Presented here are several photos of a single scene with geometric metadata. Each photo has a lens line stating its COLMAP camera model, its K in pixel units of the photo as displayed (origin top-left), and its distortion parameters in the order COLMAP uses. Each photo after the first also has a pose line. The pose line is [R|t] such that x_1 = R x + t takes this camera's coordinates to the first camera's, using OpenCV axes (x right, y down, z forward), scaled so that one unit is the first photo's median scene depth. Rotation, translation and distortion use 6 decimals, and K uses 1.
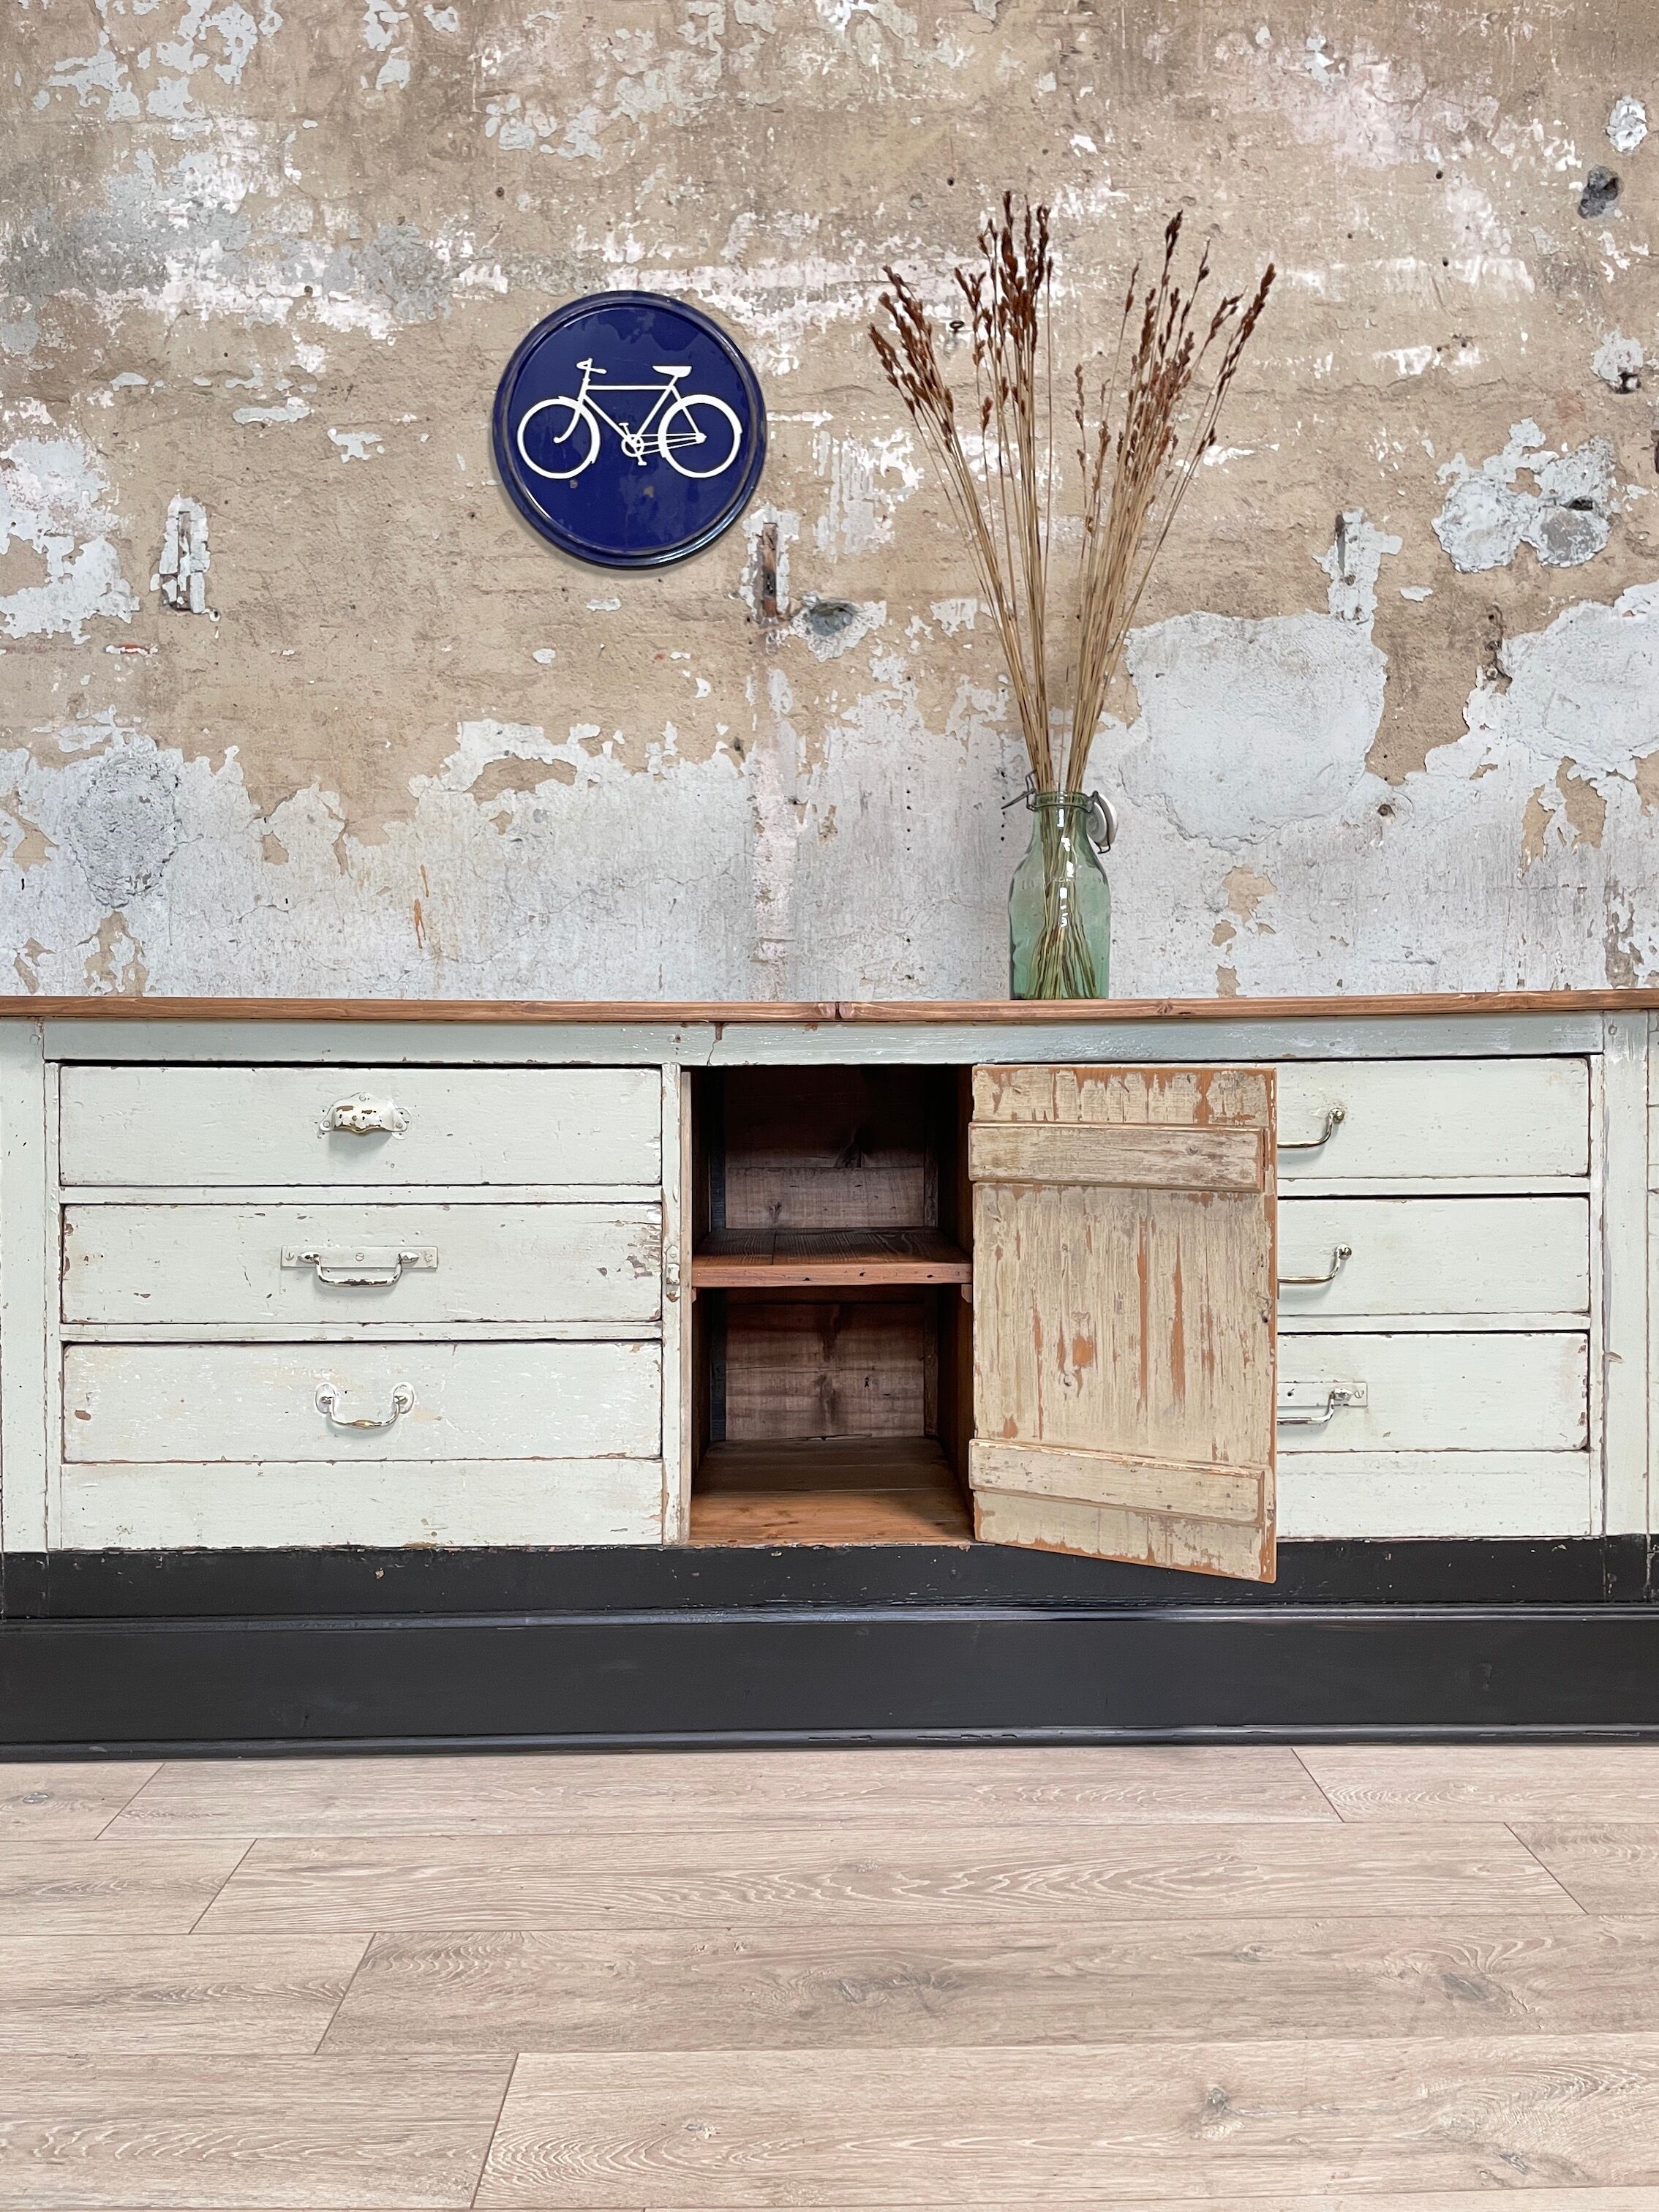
lens RADIAL K [[1678.3, 0, 834.6], [0, 1678.3, 1100.7], [0, 0, 1]] dist [0.081546, -0.108518]
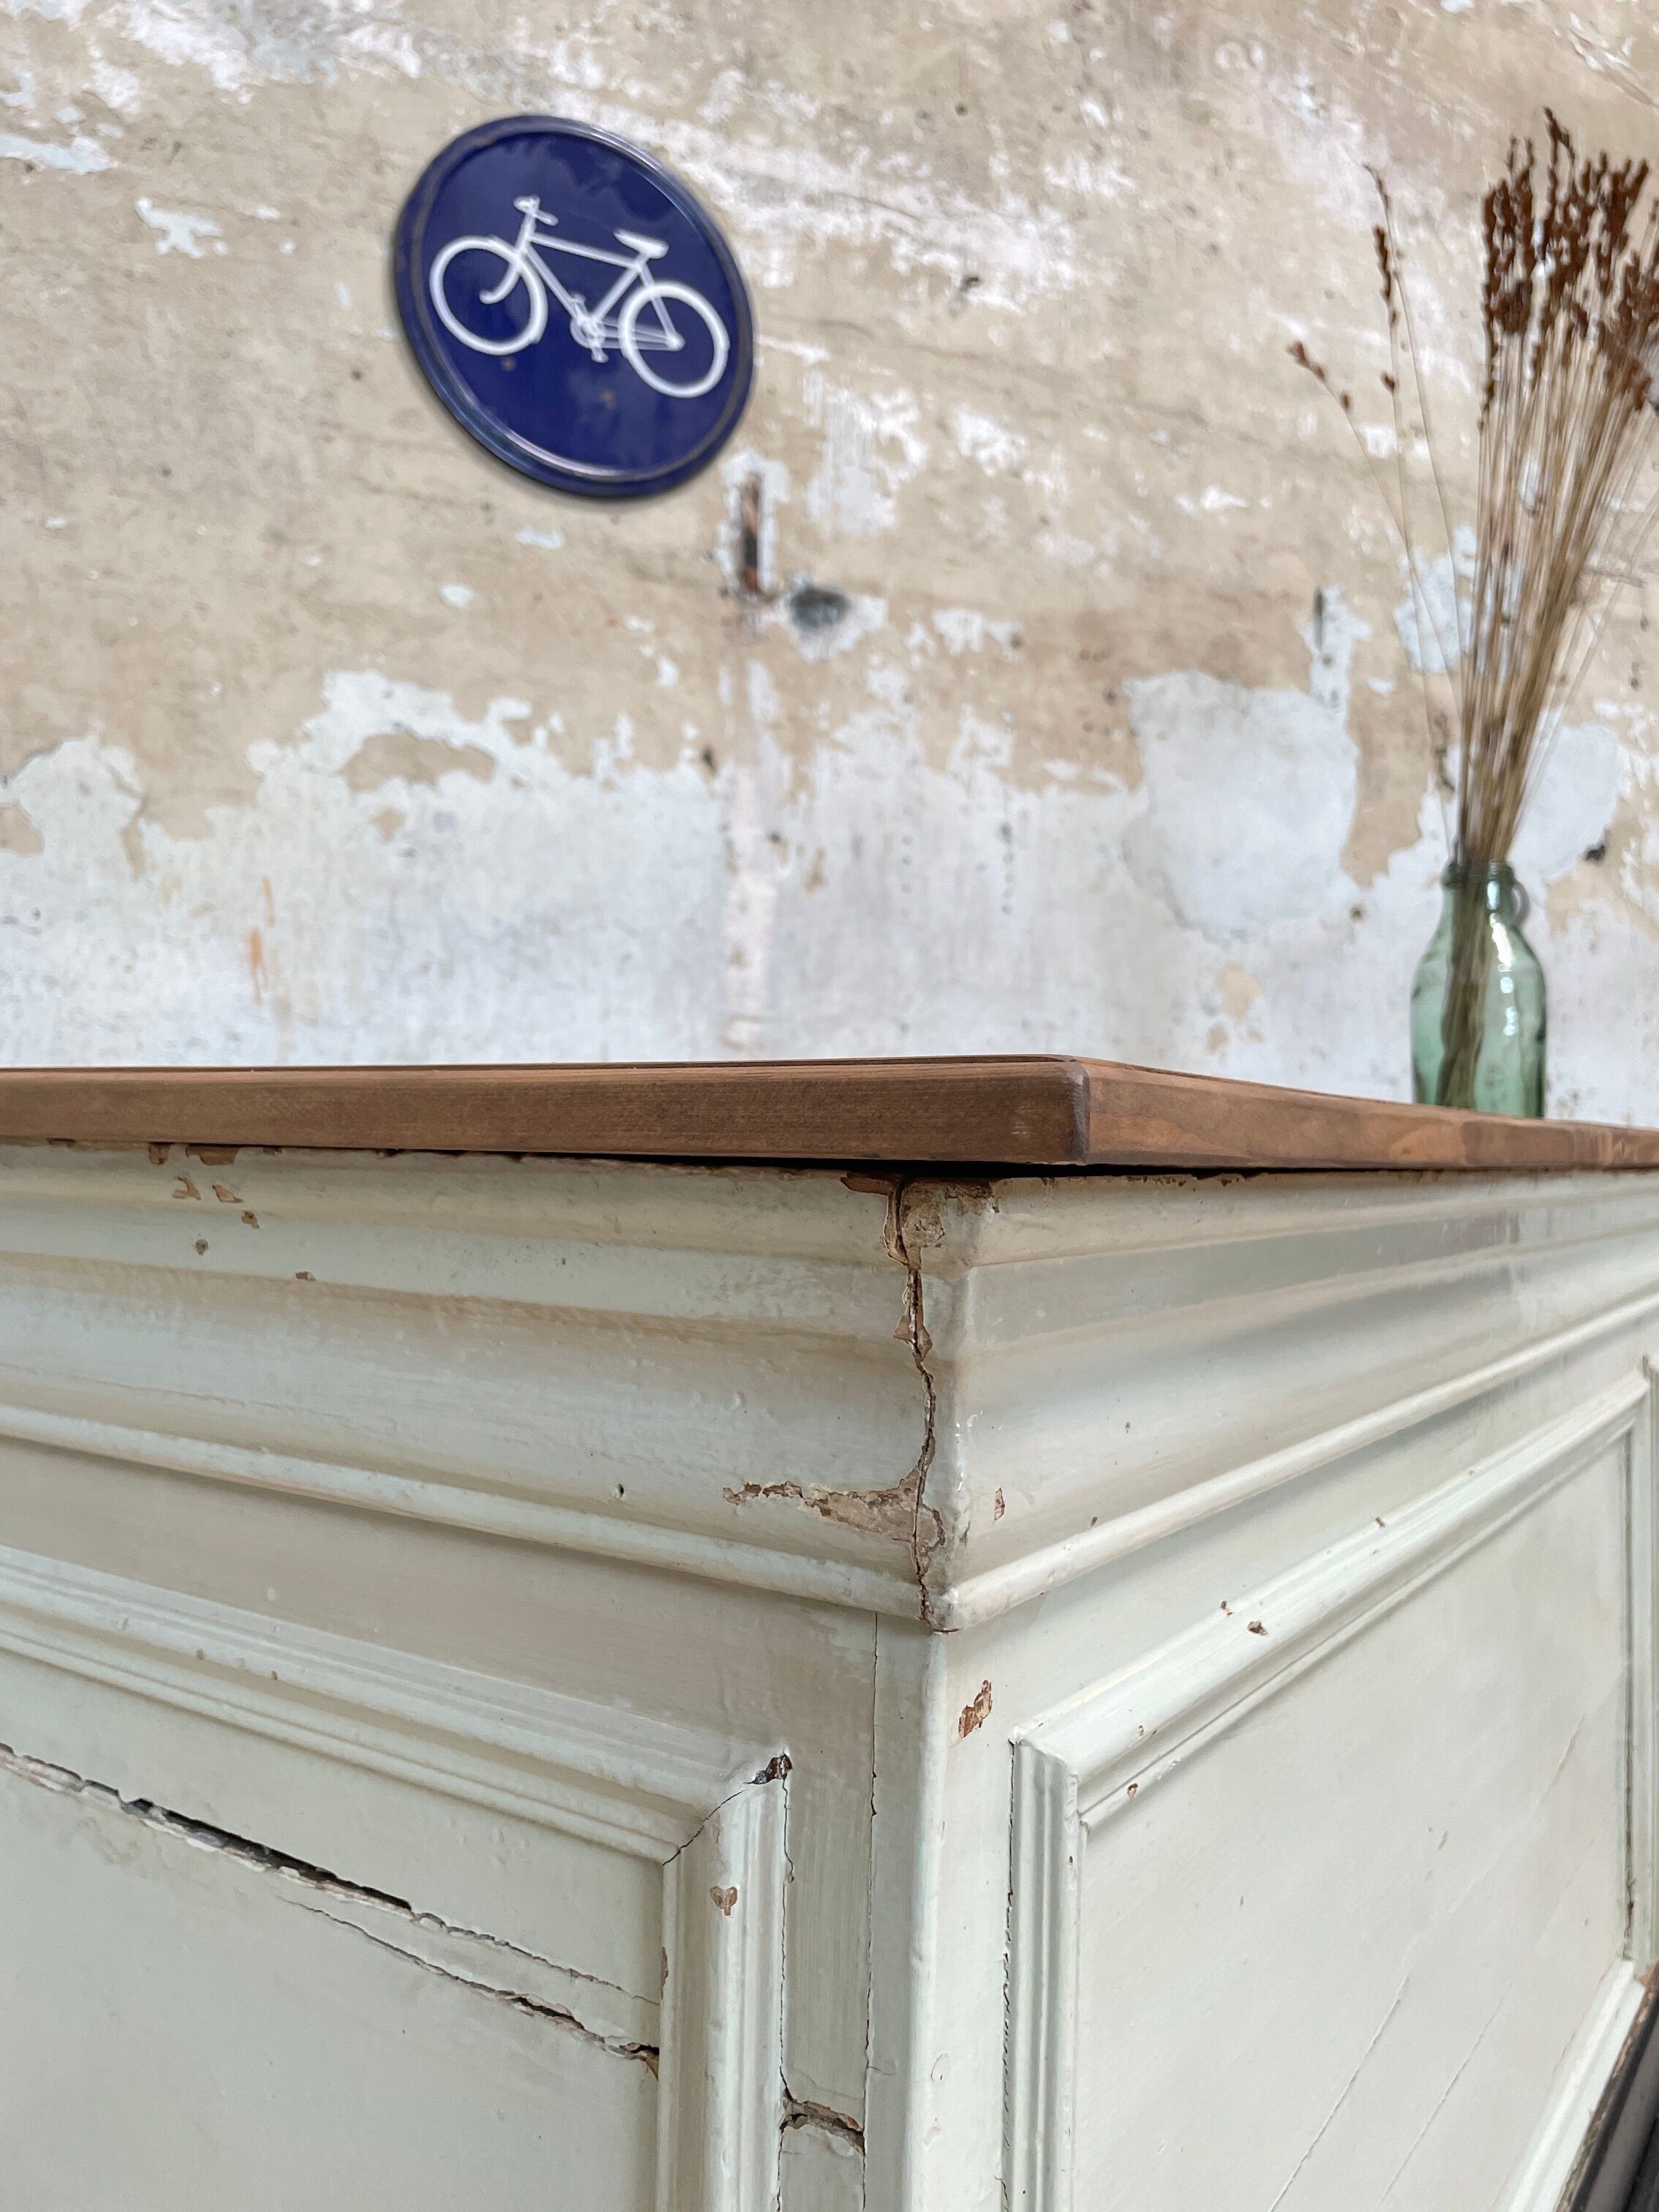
lens RADIAL K [[1678.3, 0, 826.4], [0, 1678.3, 1088.6], [0, 0, 1]] dist [0.081546, -0.108518]
pose [[0.893811, 0.035441, 0.447041, -0.340715], [-0.013486, 0.998546, -0.052201, -0.025367], [-0.448241, 0.040629, 0.892989, 0.316113]]
